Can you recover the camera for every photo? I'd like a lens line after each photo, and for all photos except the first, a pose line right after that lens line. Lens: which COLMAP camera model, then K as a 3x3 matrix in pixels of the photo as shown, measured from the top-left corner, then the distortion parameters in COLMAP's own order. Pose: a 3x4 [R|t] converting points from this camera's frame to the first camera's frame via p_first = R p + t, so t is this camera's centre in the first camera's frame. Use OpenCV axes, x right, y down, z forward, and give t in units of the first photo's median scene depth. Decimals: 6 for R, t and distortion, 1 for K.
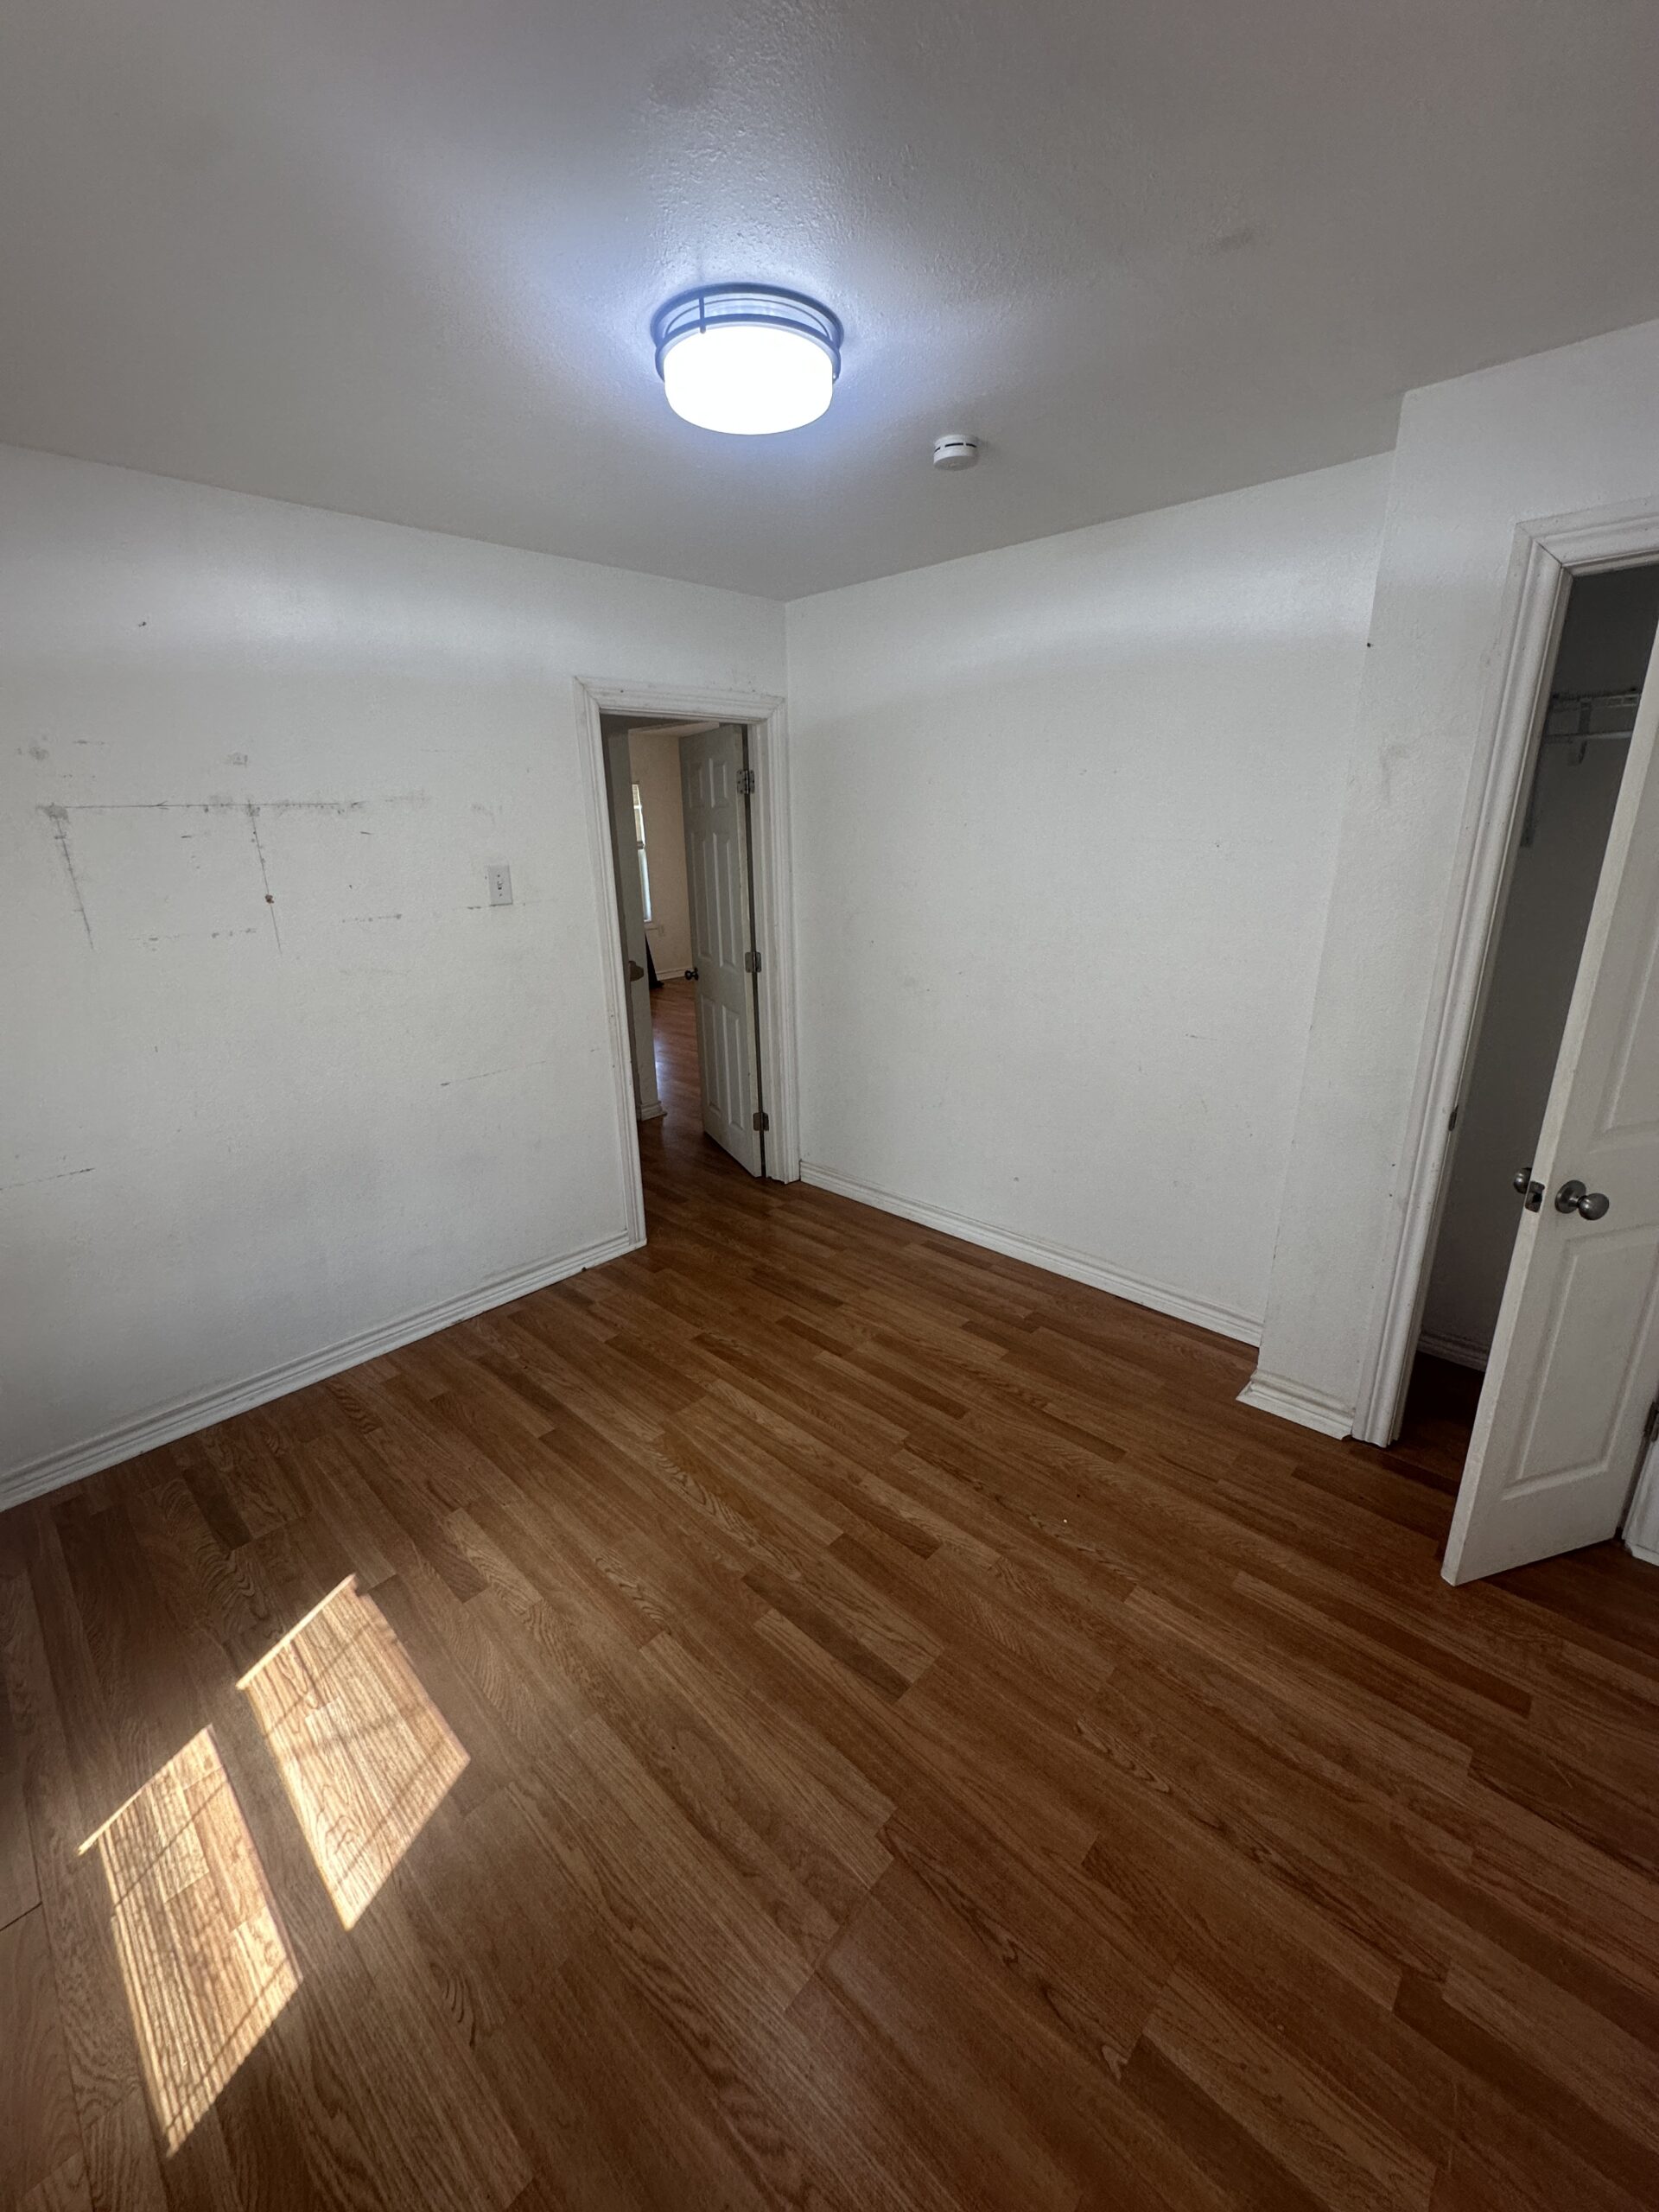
lens RADIAL K [[906.6, 0, 837.9], [0, 906.6, 1104.9], [0, 0, 1]] dist [-0.000128, 0.000620]
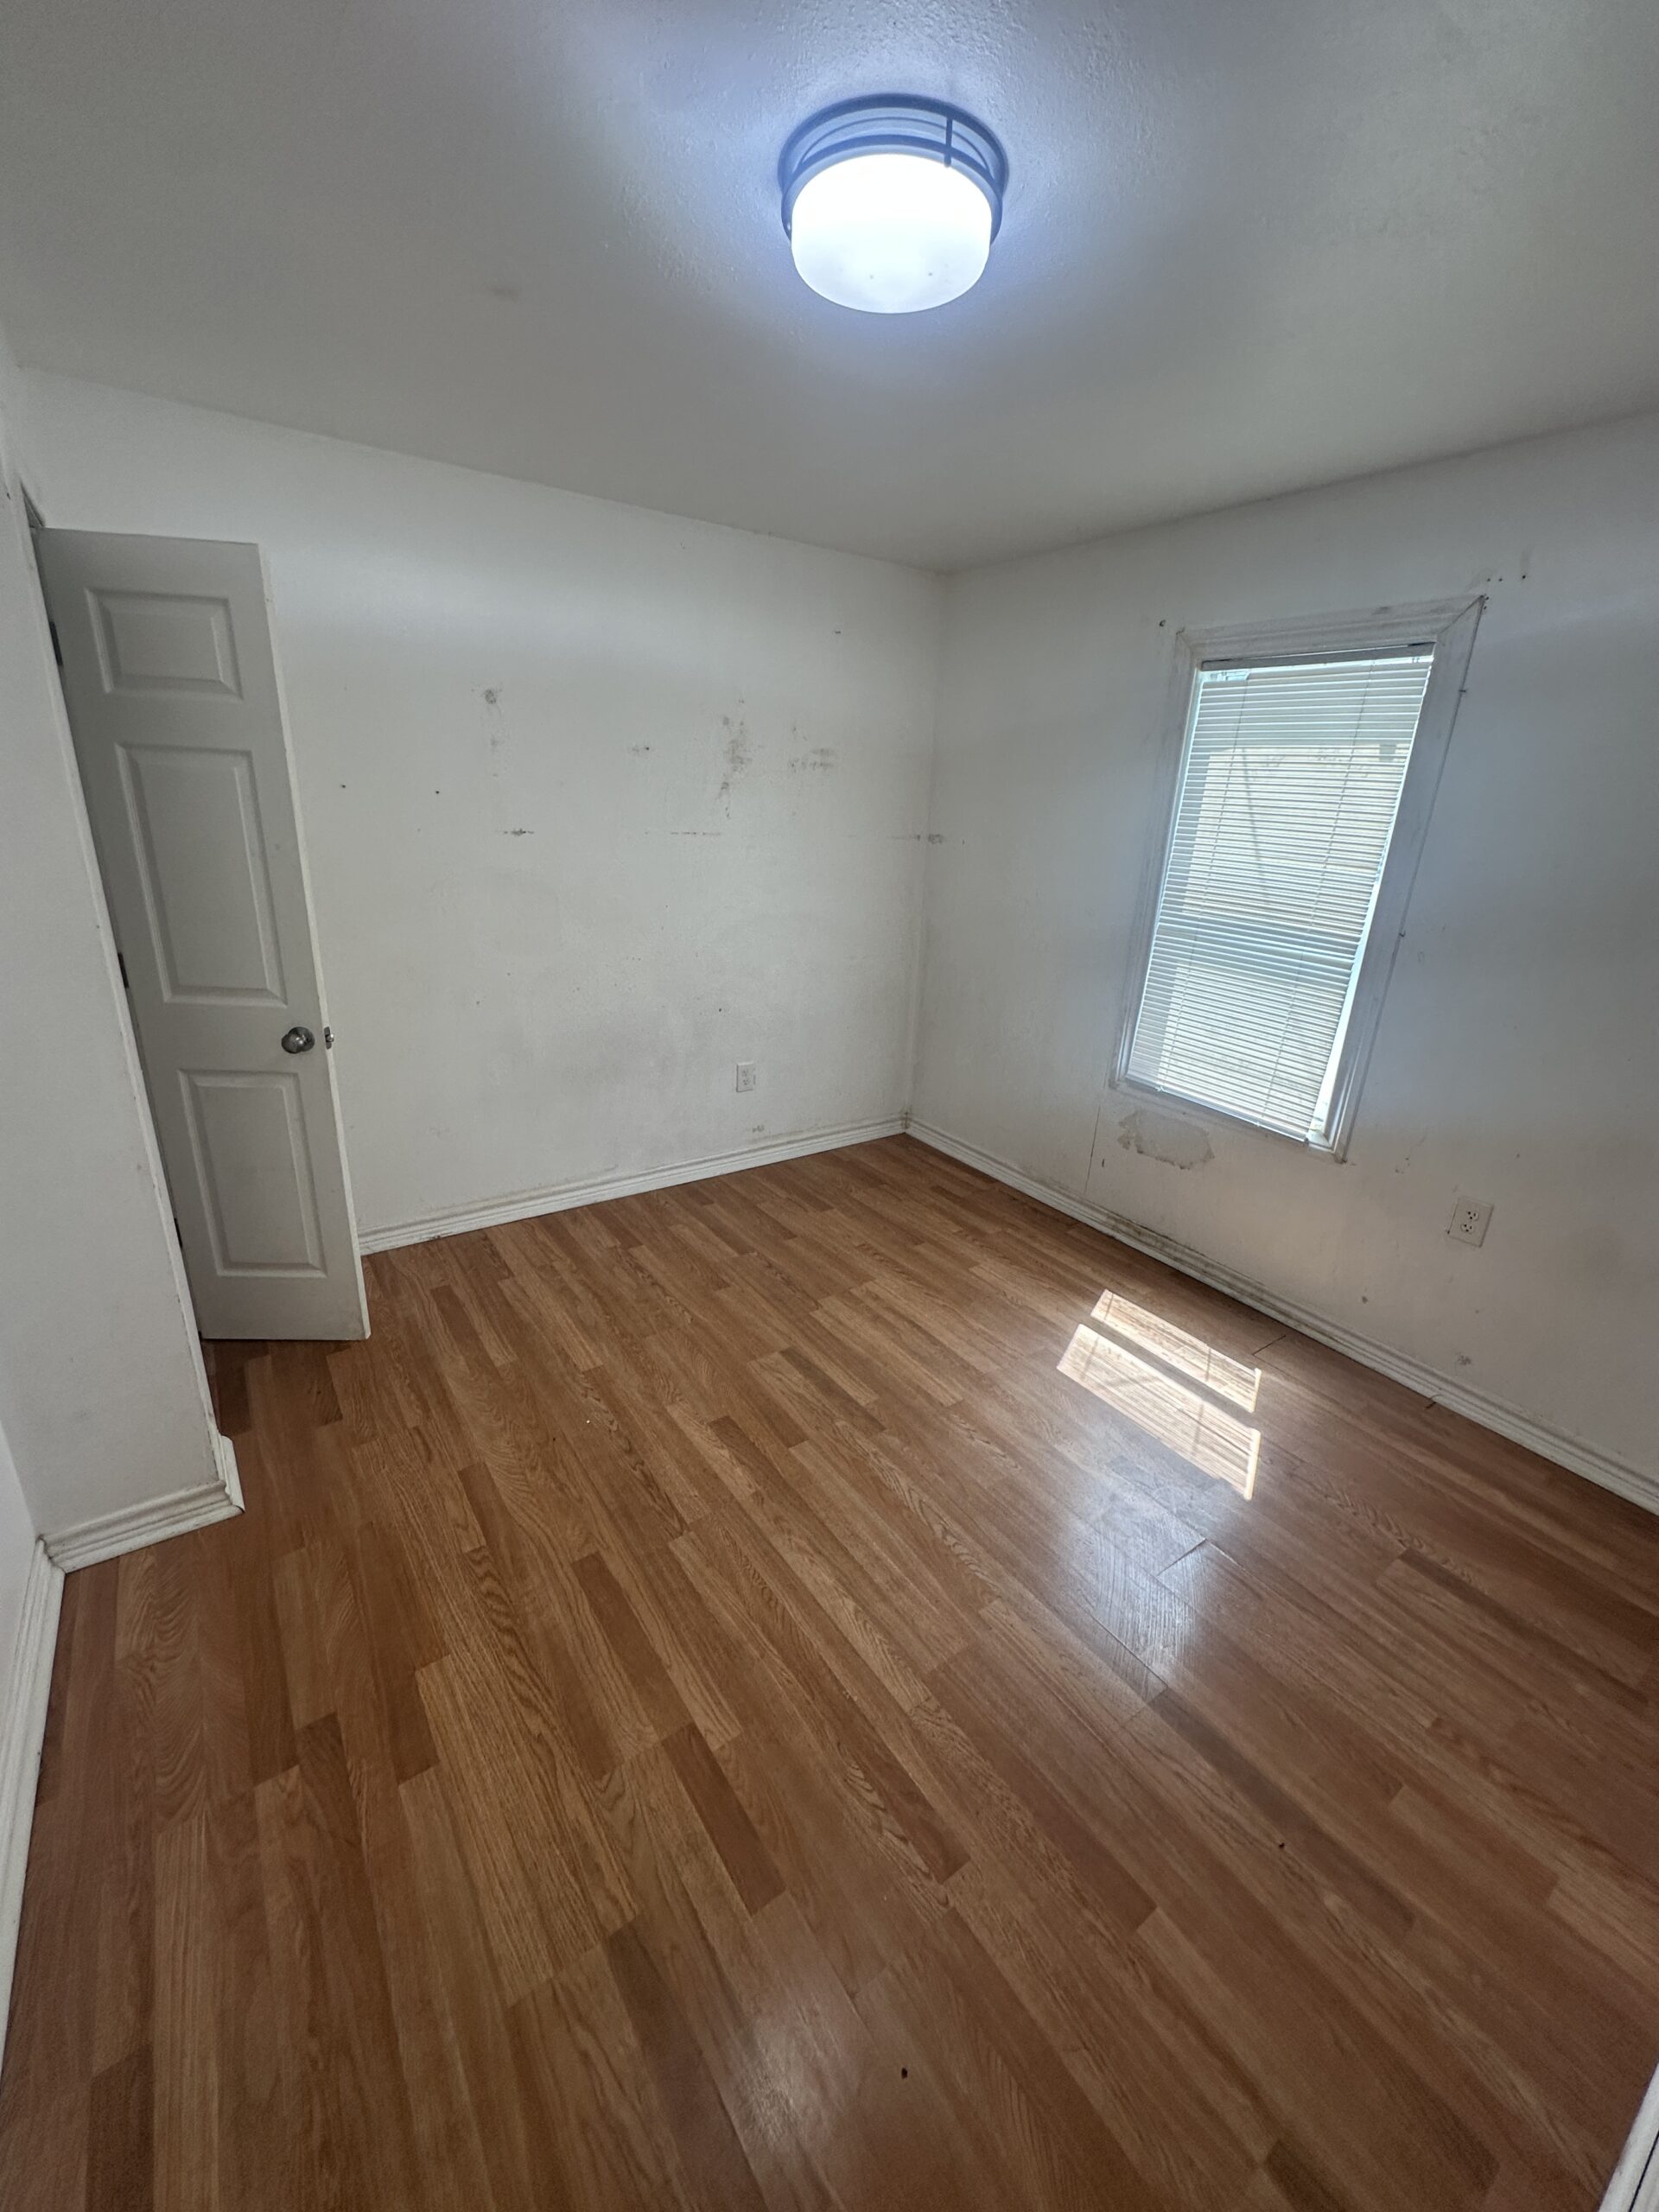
lens RADIAL K [[906.6, 0, 837.9], [0, 906.6, 1104.9], [0, 0, 1]] dist [-0.000128, 0.000620]
pose [[-0.982115, -0.079794, 0.170537, -0.199516], [0.035845, 0.809950, 0.585403, -0.476146], [-0.184838, 0.581046, -0.792604, 1.594807]]
